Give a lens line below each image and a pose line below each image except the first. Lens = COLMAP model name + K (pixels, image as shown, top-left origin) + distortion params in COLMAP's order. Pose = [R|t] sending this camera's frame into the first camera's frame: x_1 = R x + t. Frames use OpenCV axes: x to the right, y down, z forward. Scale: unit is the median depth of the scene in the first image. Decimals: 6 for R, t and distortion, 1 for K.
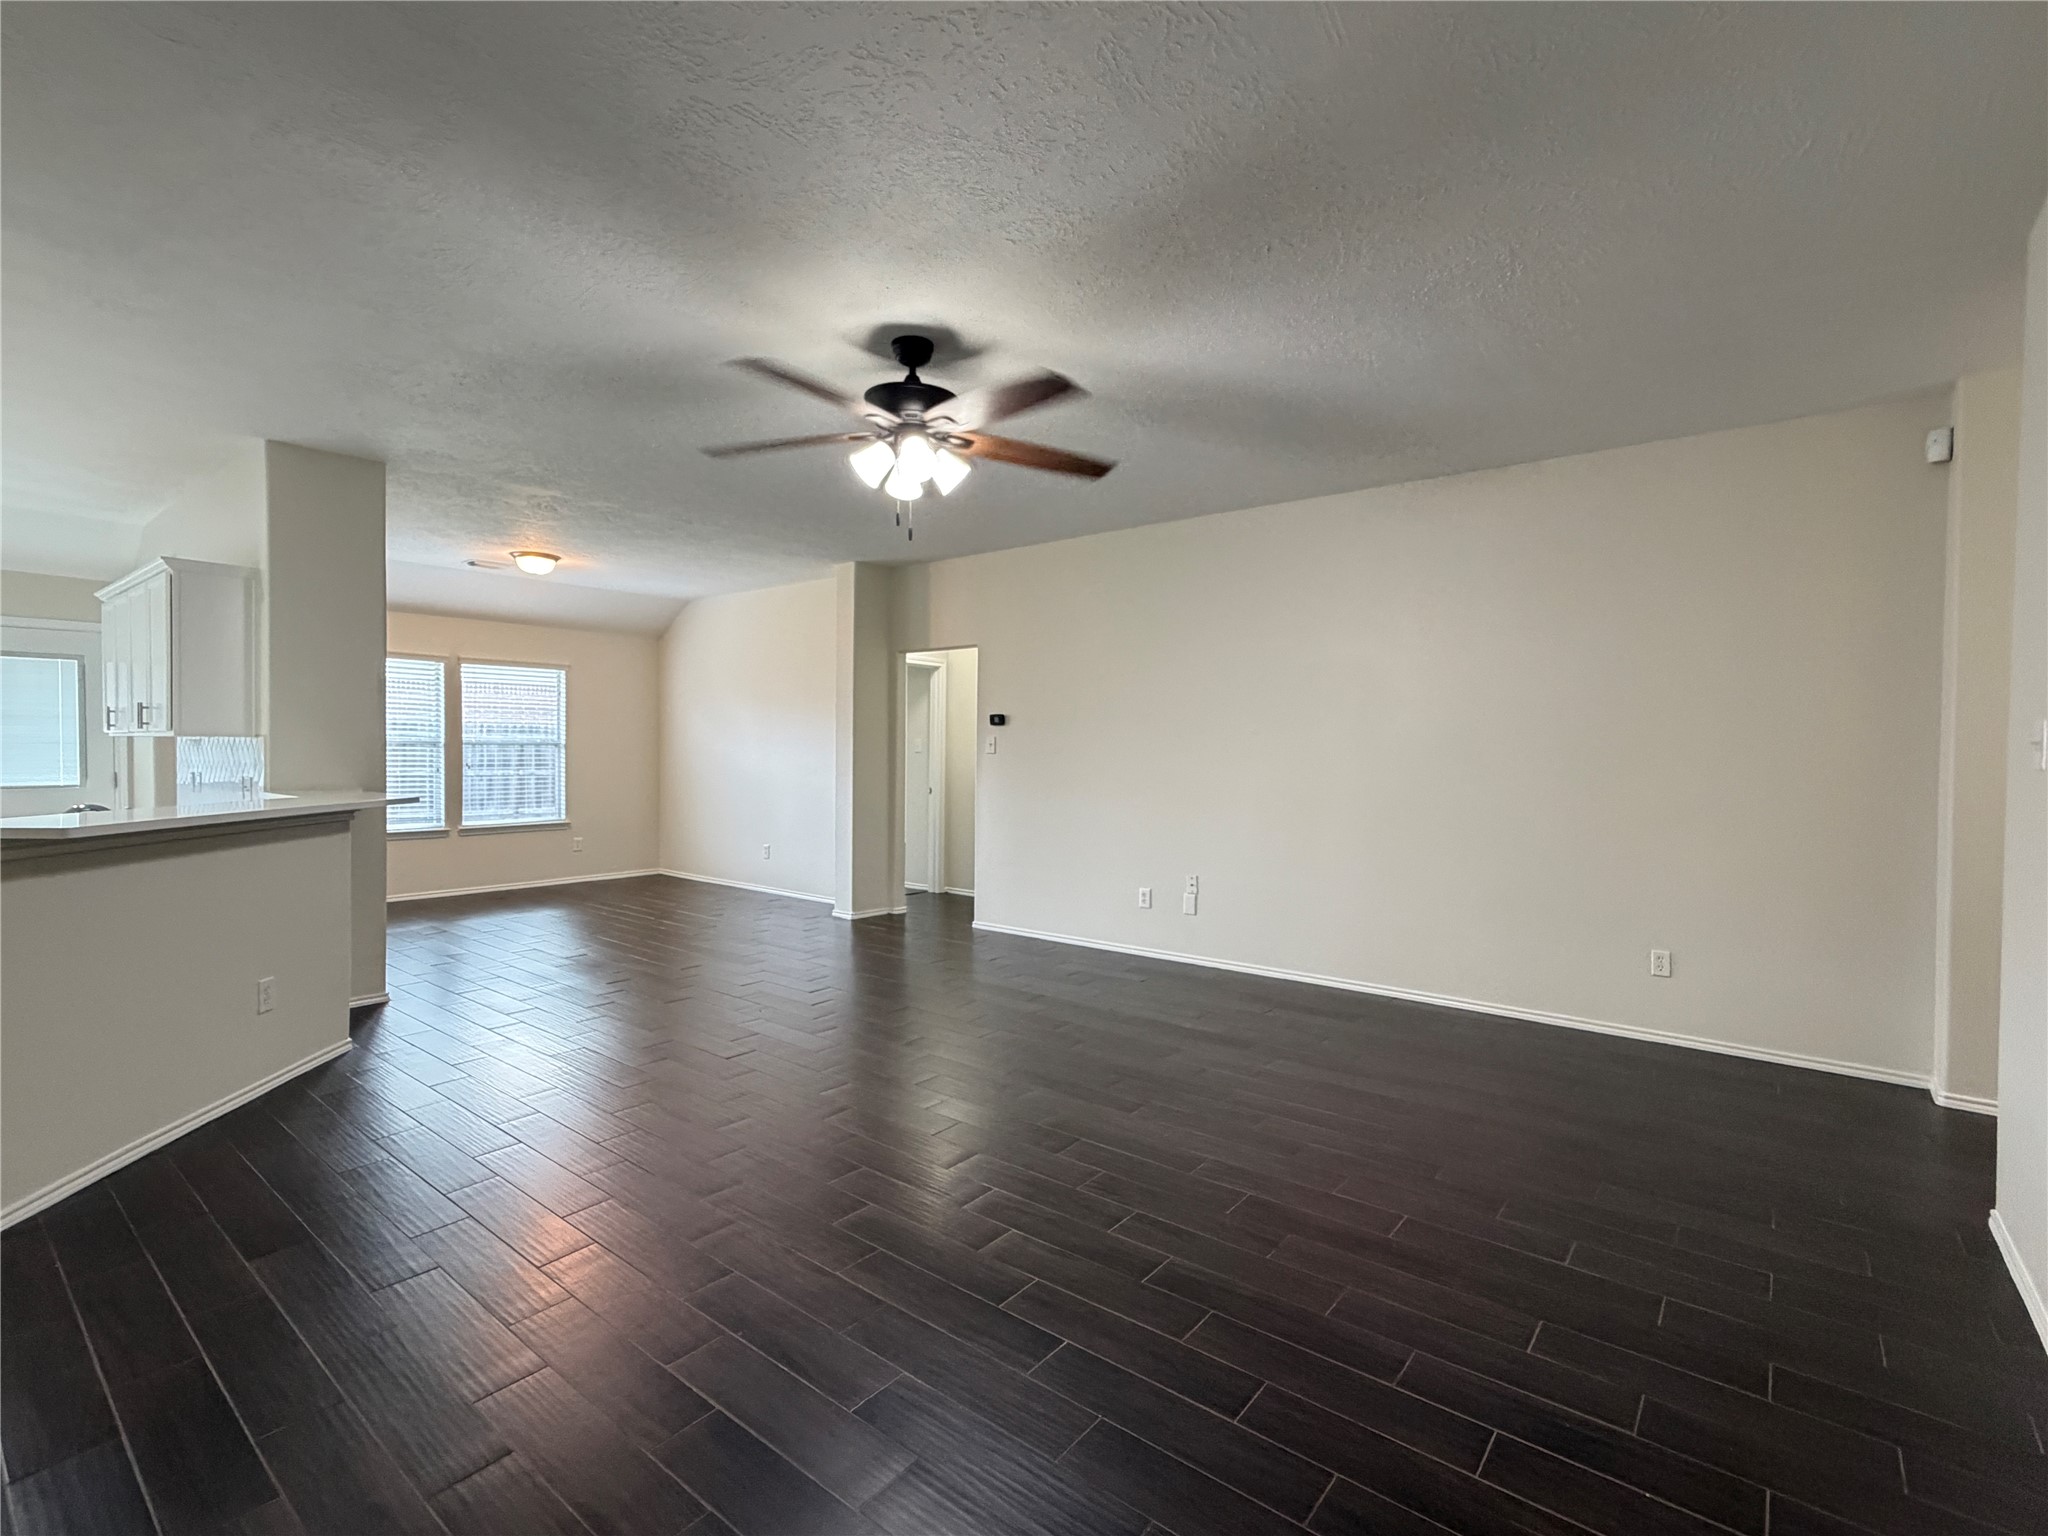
lens RADIAL K [[950.6, 0, 1034.8], [0, 950.6, 766.2], [0, 0, 1]] dist [0.000921, -0.000435]
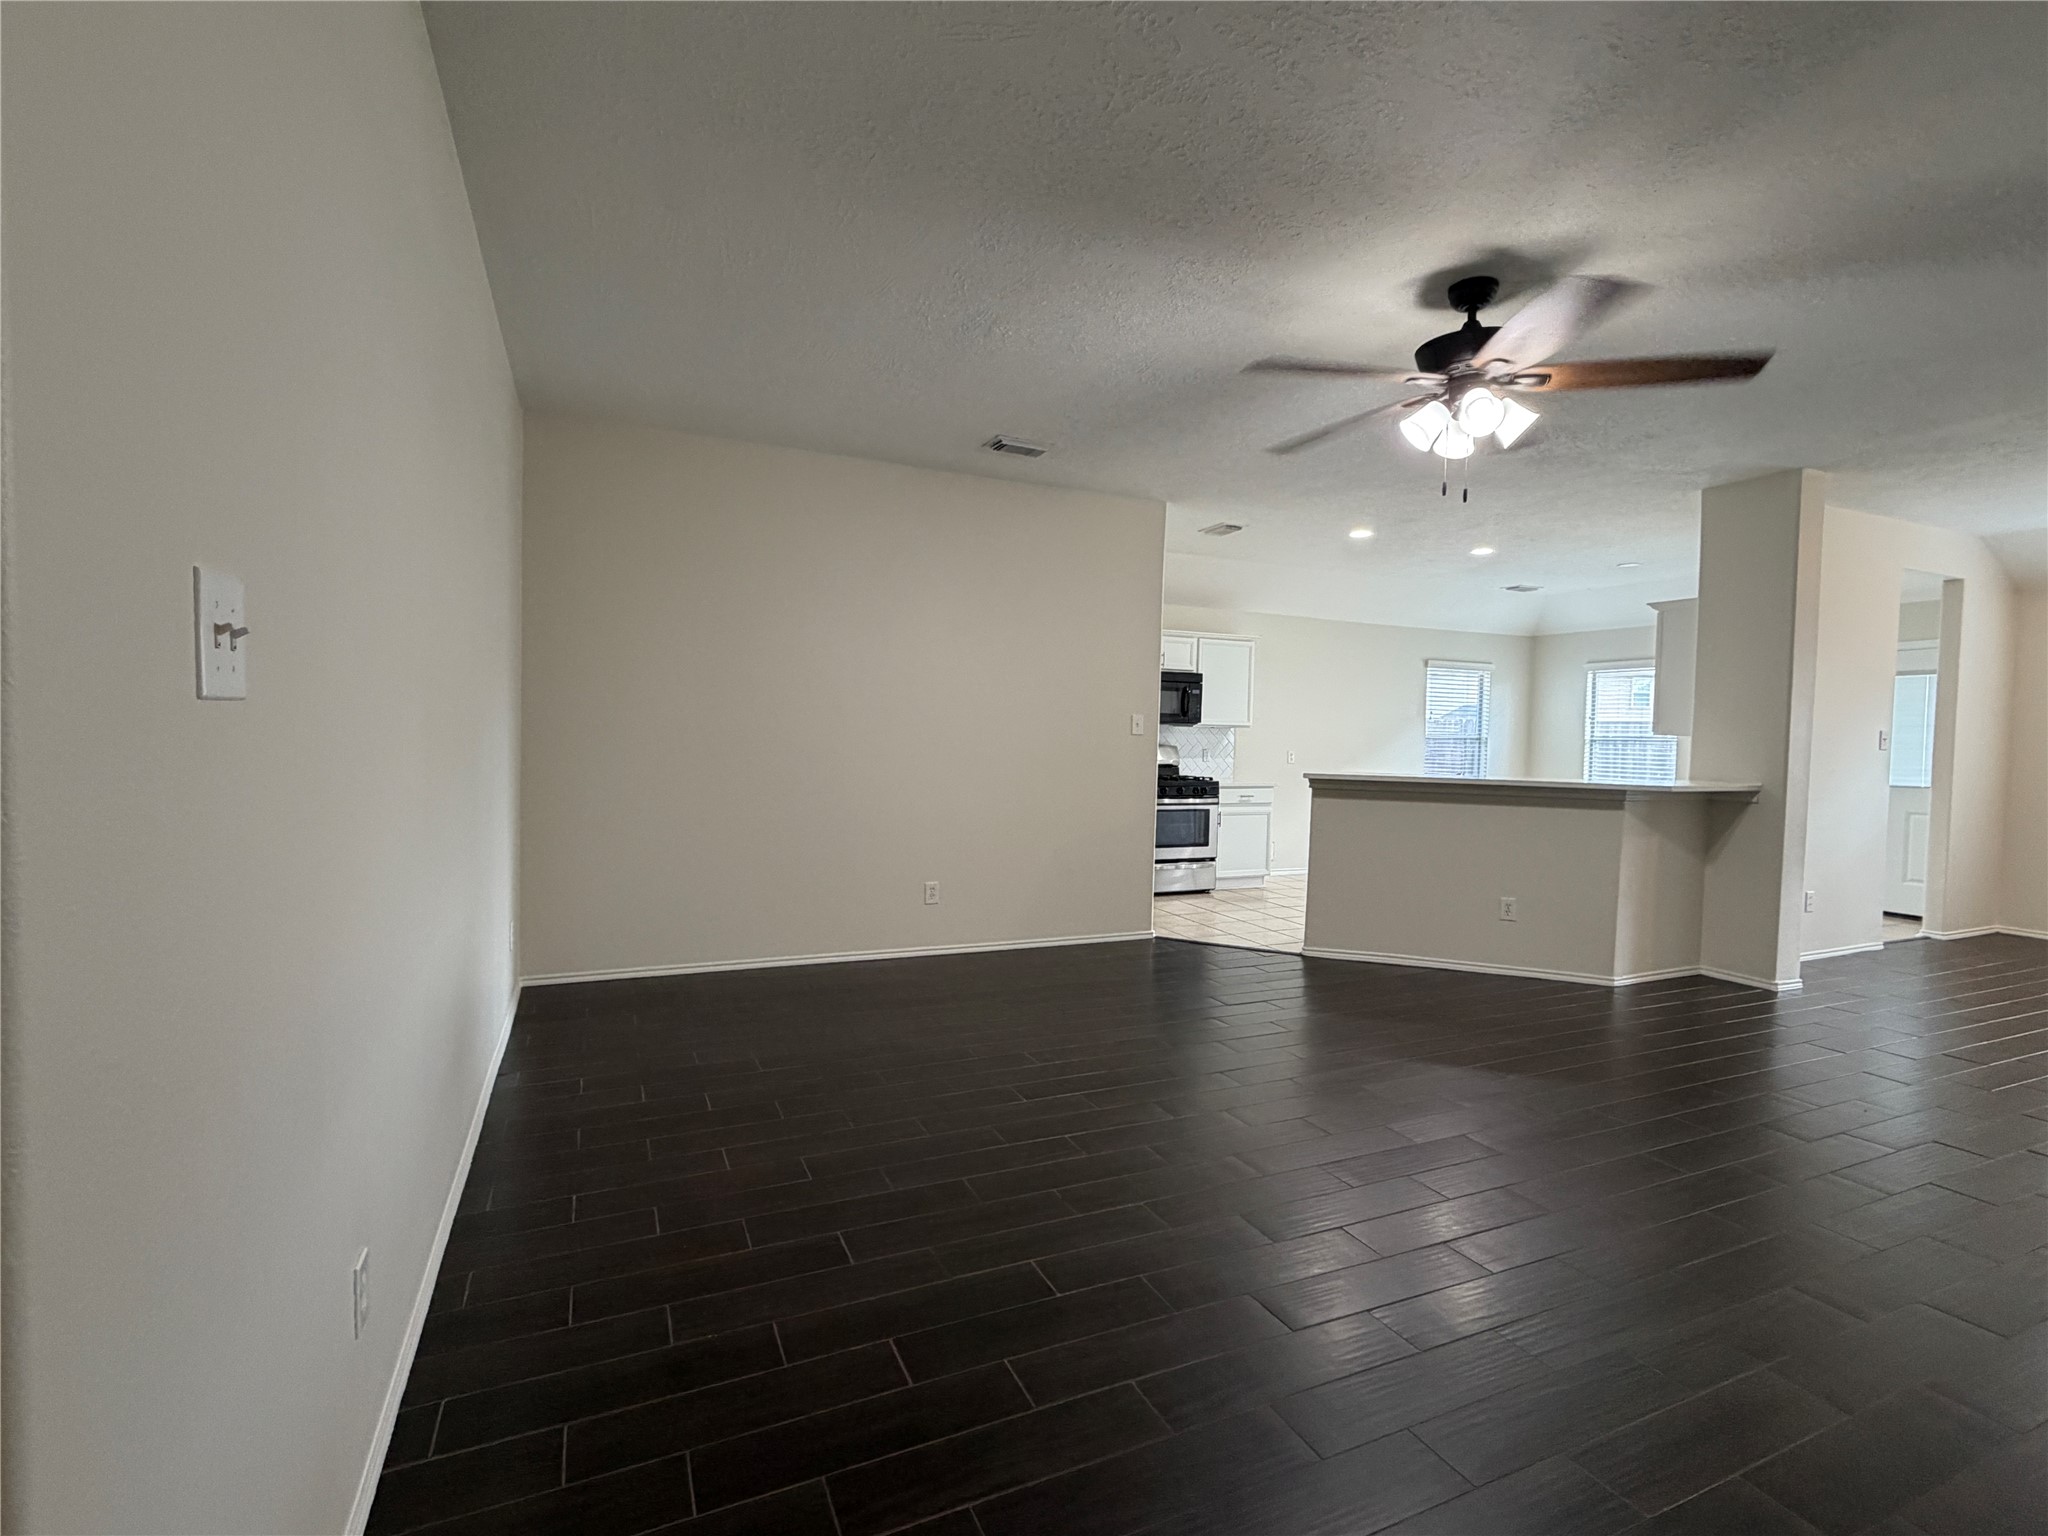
lens RADIAL K [[939.0, 0, 1024.0], [0, 939.0, 768.0], [0, 0, 1]] dist [0.001325, -0.000730]
pose [[-0.460240, 0.014484, -0.887676, 0.358214], [-0.038410, 0.998606, 0.036208, -0.000017], [0.886963, 0.050760, -0.459042, 0.447578]]
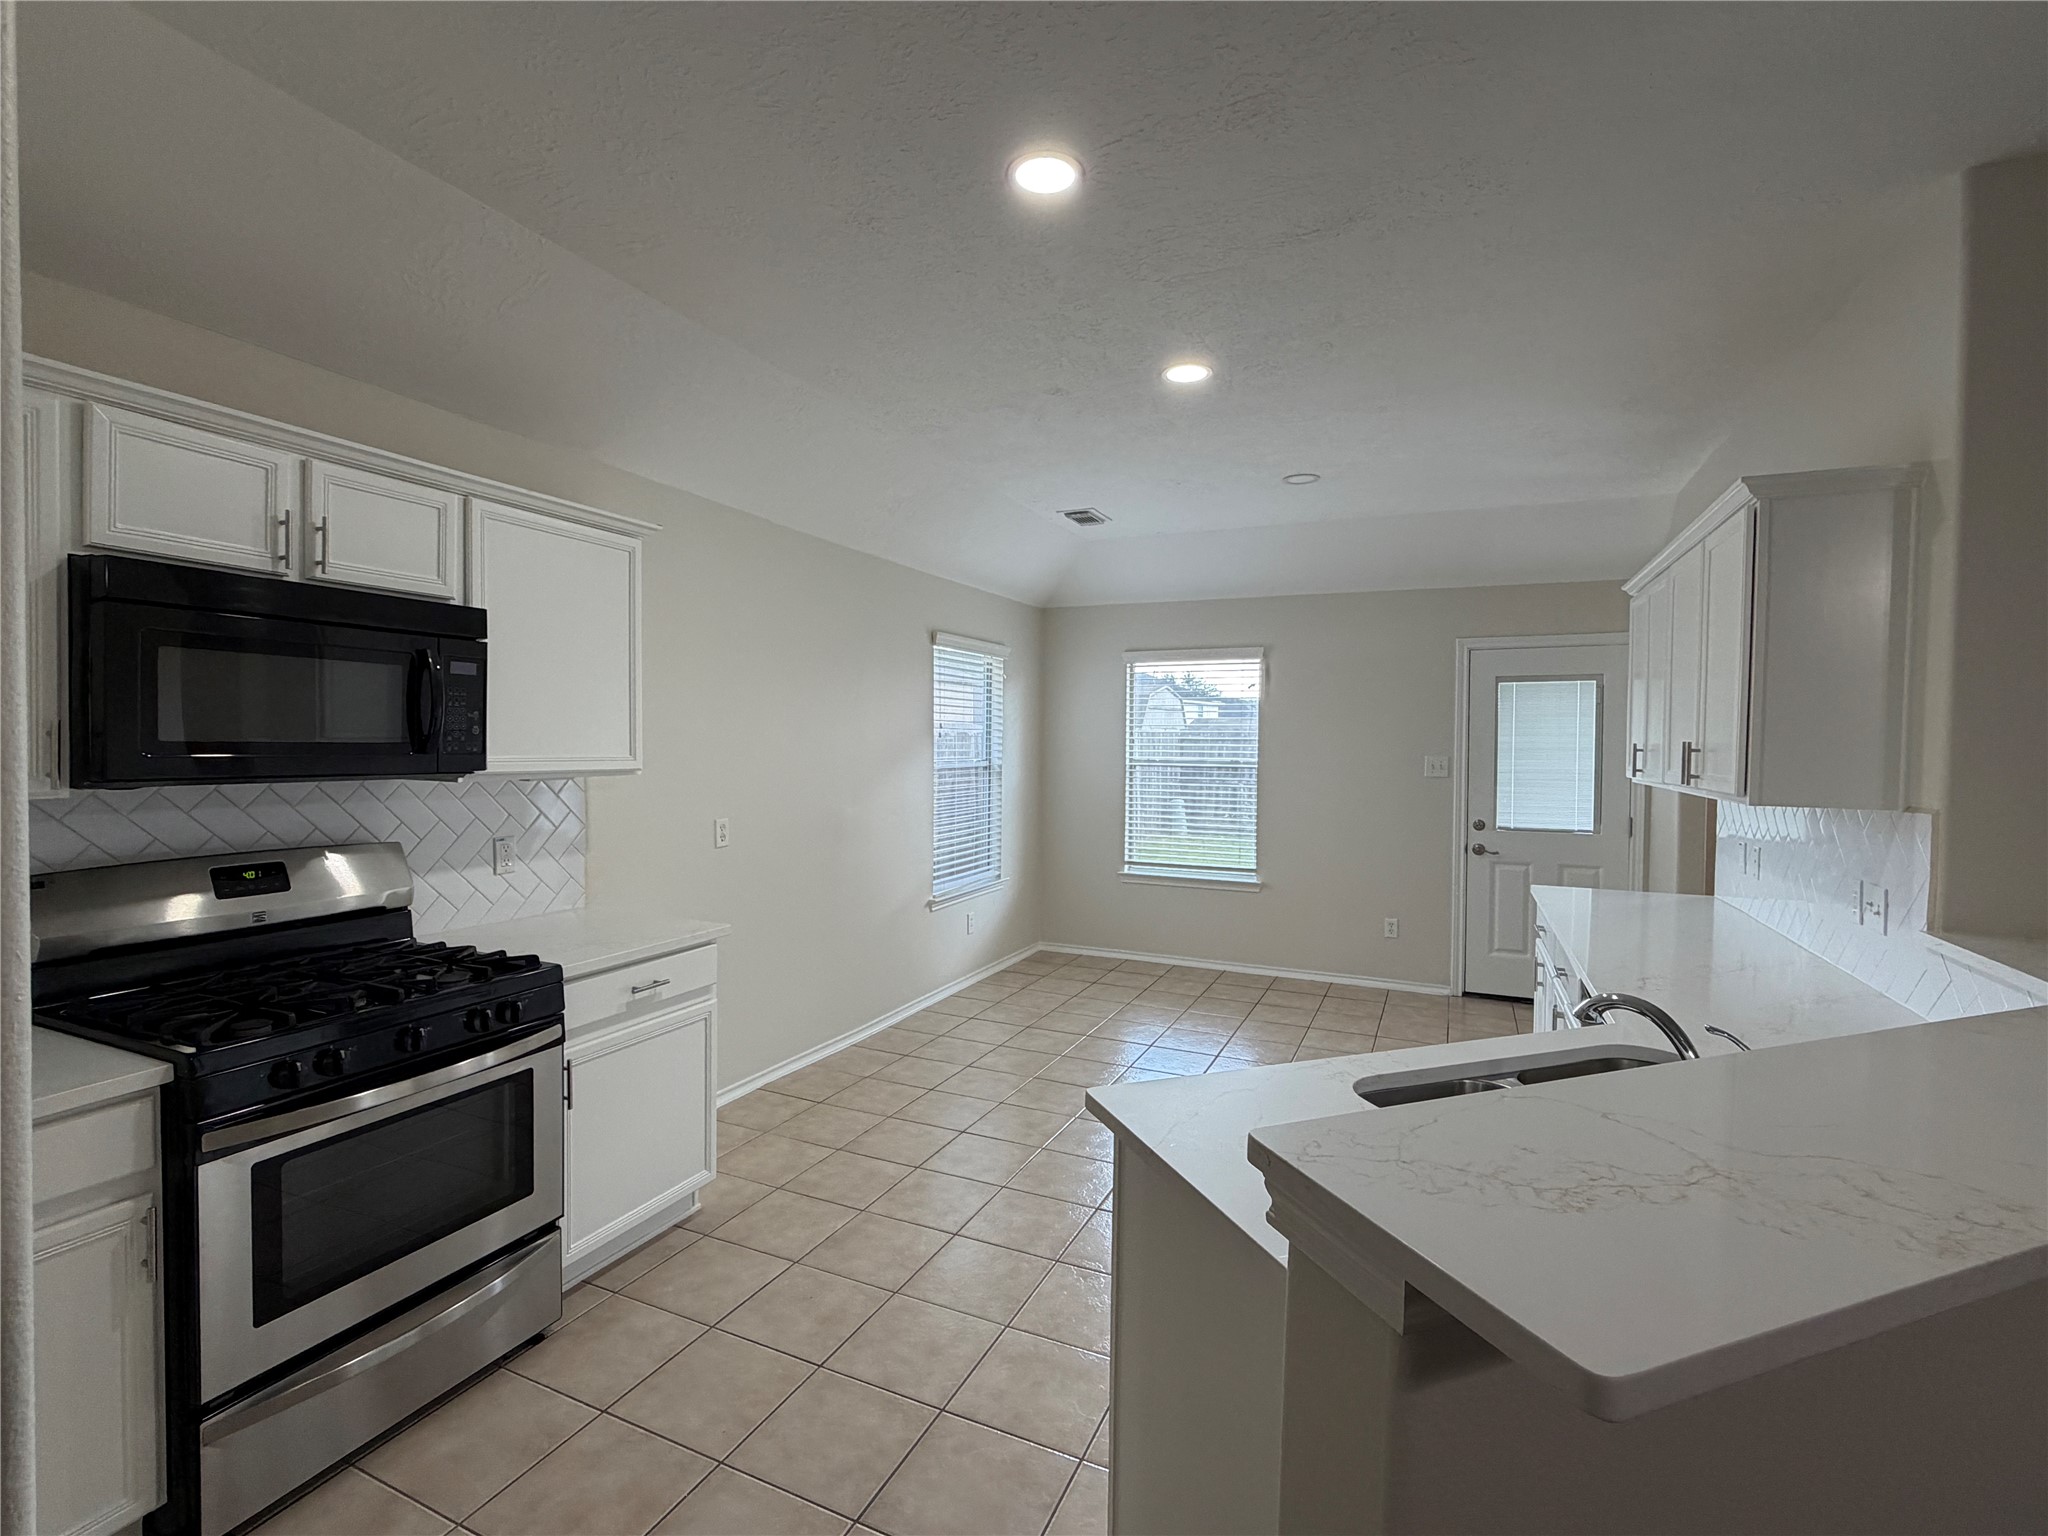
lens RADIAL K [[939.0, 0, 1024.0], [0, 939.0, 768.0], [0, 0, 1]] dist [0.001325, -0.000730]
pose [[0.242059, 0.021183, -0.970030, -0.263352], [-0.024213, 0.999582, 0.015786, -0.028442], [0.969959, 0.019666, 0.242471, 0.253447]]
